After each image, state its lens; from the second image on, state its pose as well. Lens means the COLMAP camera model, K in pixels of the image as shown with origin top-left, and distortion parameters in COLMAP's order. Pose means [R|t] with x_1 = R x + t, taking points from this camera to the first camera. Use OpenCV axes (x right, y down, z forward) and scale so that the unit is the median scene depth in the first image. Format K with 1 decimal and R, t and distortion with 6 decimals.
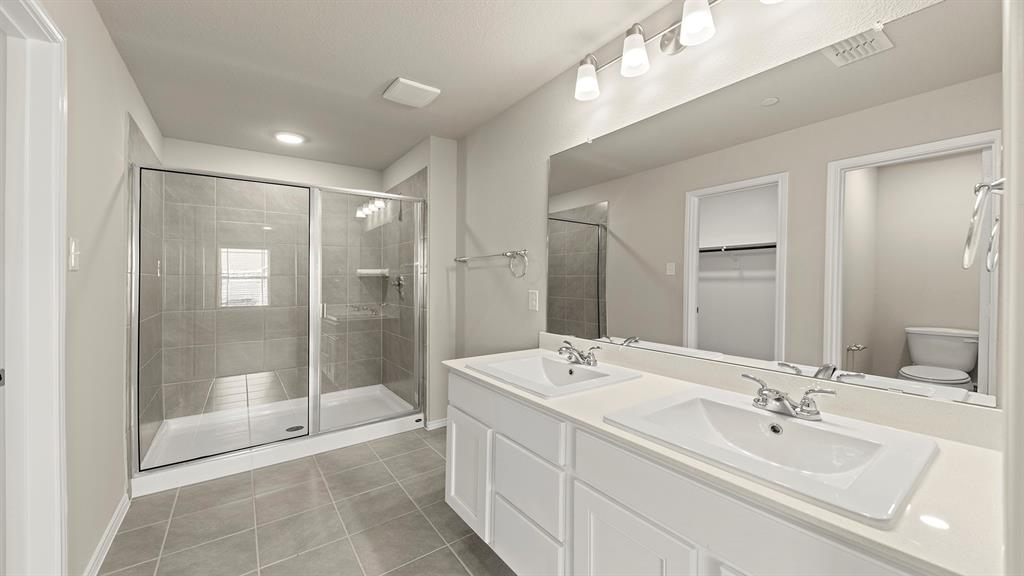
lens RADIAL K [[371.4, 0, 525.4], [0, 371.4, 274.5], [0, 0, 1]] dist [-0.003739, -0.002124]
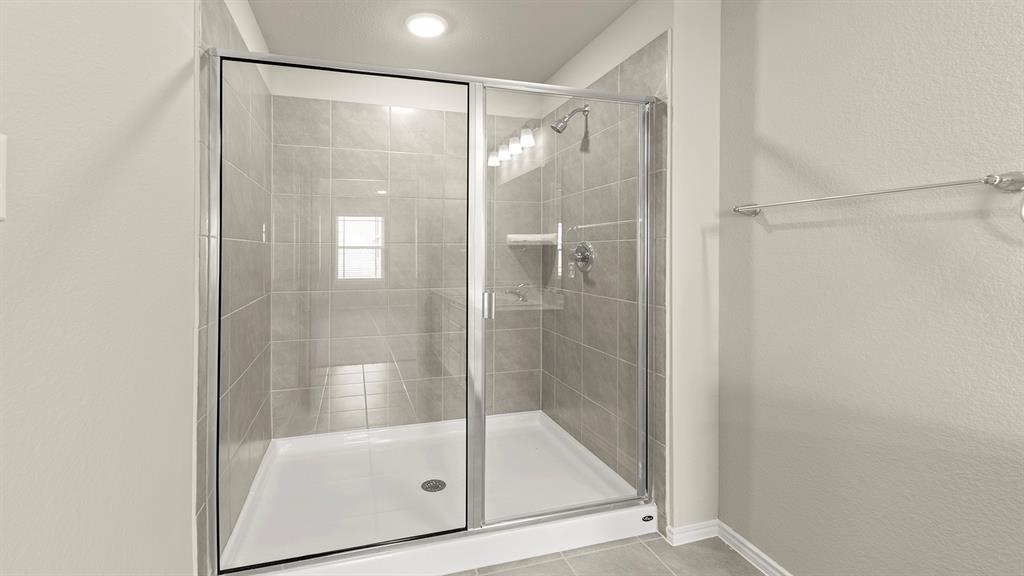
lens RADIAL K [[407.3, 0, 491.3], [0, 407.3, 247.1], [0, 0, 1]] dist [0.003836, 0.000447]
pose [[0.946275, 0.002557, -0.323352, -0.299578], [-0.001271, 0.999990, 0.004188, 0.006984], [0.323359, -0.003552, 0.946270, 0.367878]]
